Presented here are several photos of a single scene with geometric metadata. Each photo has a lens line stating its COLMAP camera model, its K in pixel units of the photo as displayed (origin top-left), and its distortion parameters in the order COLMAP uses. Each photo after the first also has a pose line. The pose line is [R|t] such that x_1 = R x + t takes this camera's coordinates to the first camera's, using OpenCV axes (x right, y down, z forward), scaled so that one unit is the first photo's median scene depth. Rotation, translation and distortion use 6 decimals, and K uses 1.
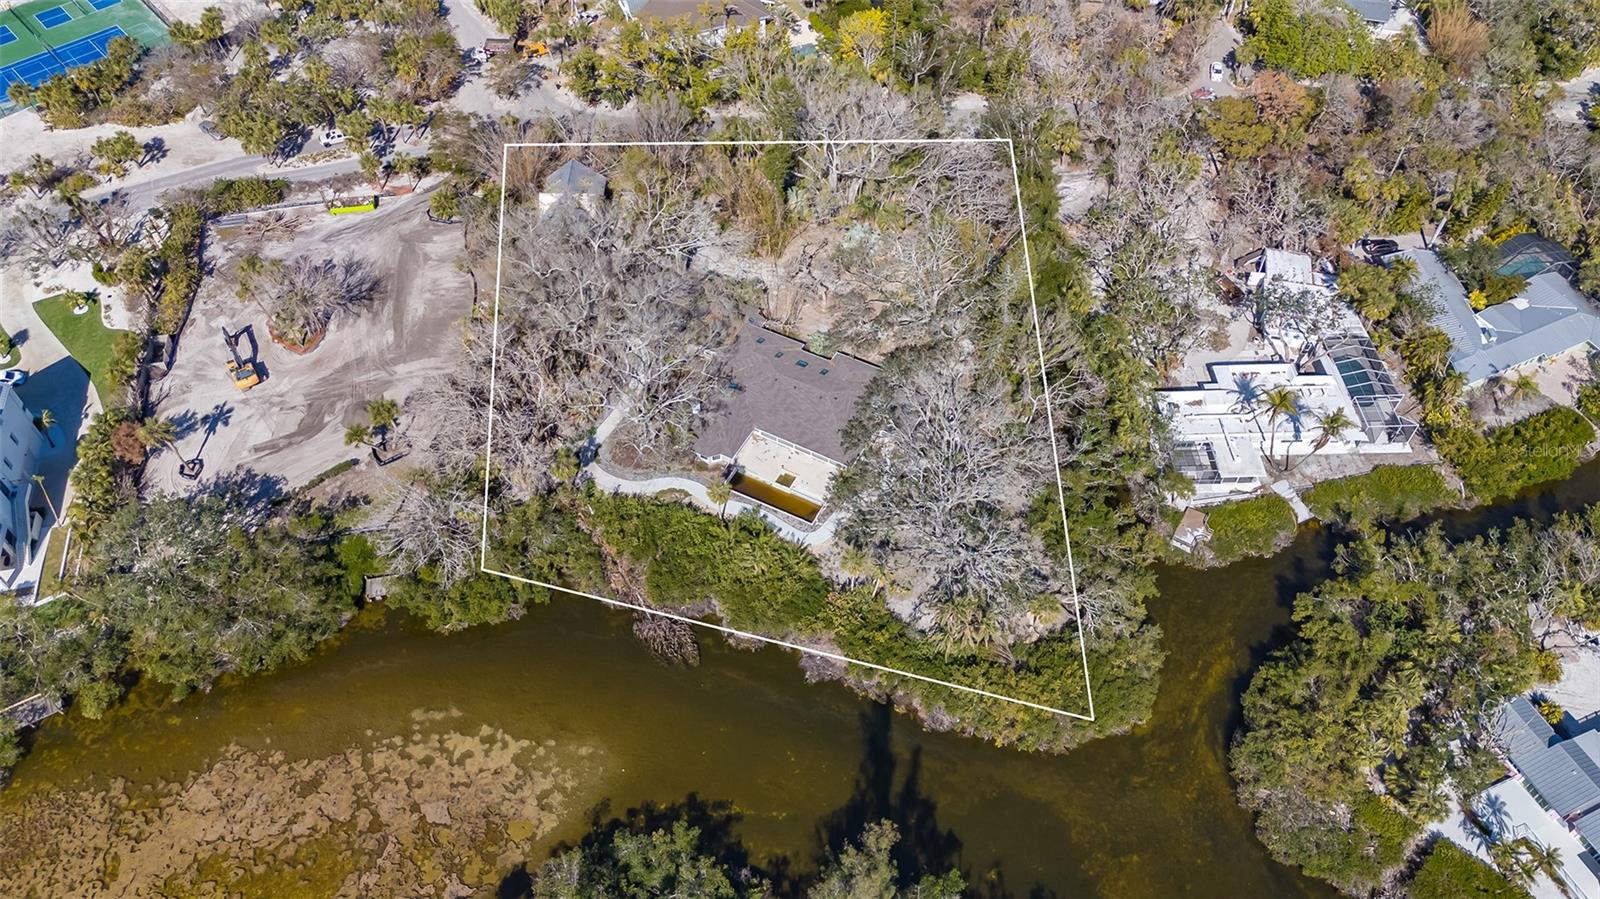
lens RADIAL K [[1174.4, 0, 800.0], [0, 1174.4, 449.5], [0, 0, 1]] dist [0.069120, -0.061515]
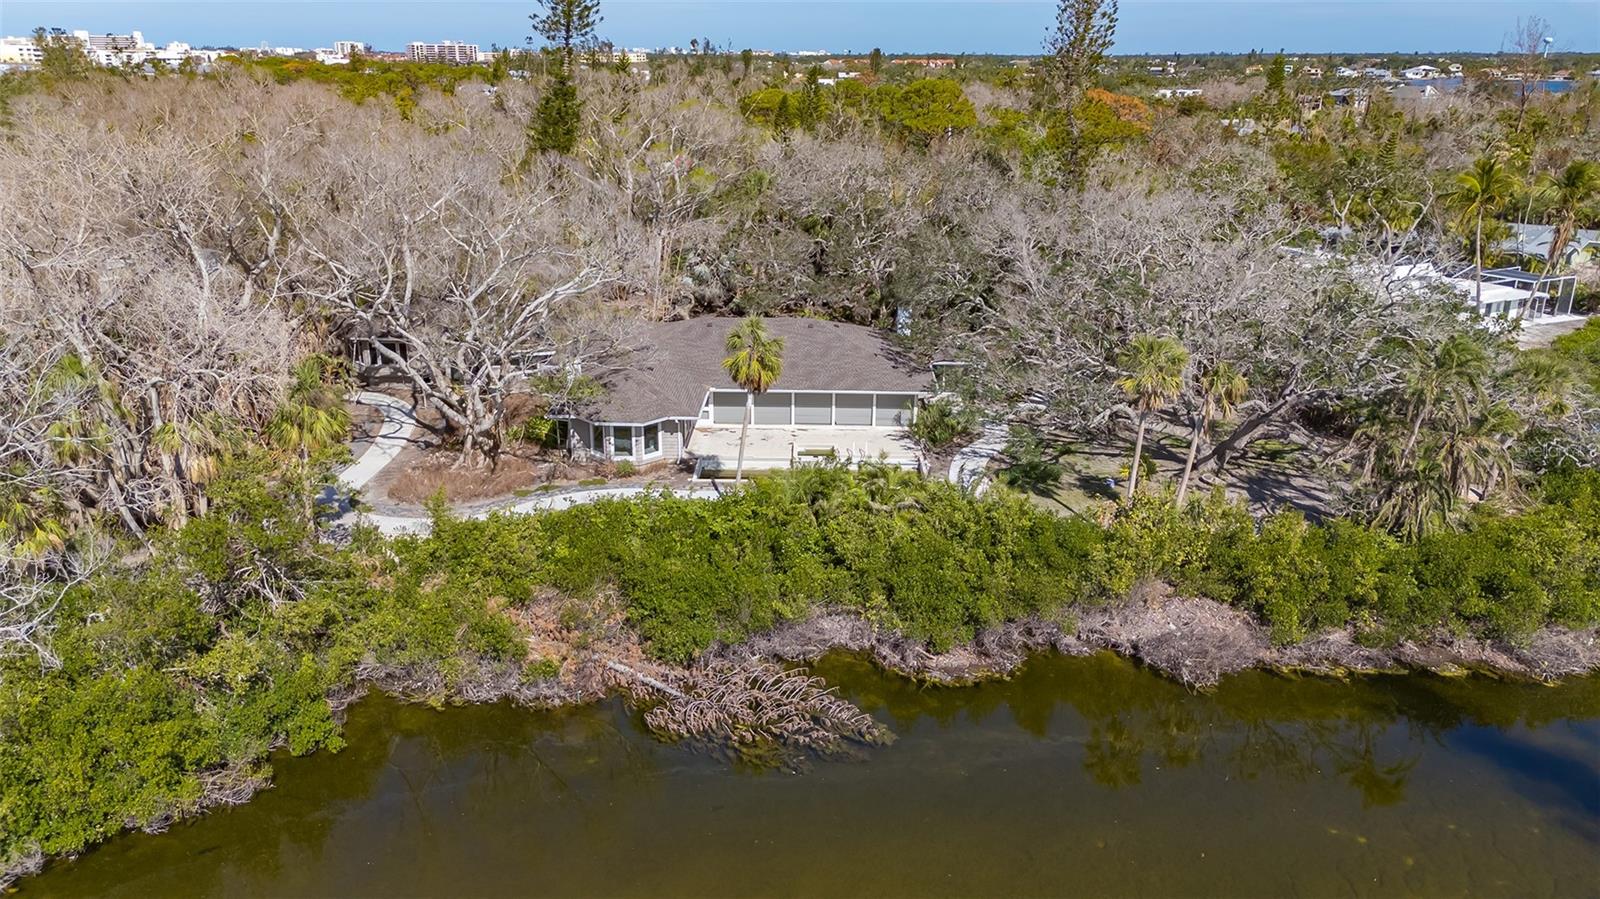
lens RADIAL K [[1174.4, 0, 800.0], [0, 1174.4, 449.5], [0, 0, 1]] dist [0.069120, -0.061515]
pose [[0.889131, -0.130779, 0.438568, -0.217883], [0.349037, 0.813597, -0.465009, 0.234986], [-0.296004, 0.566531, 0.769041, 0.647509]]
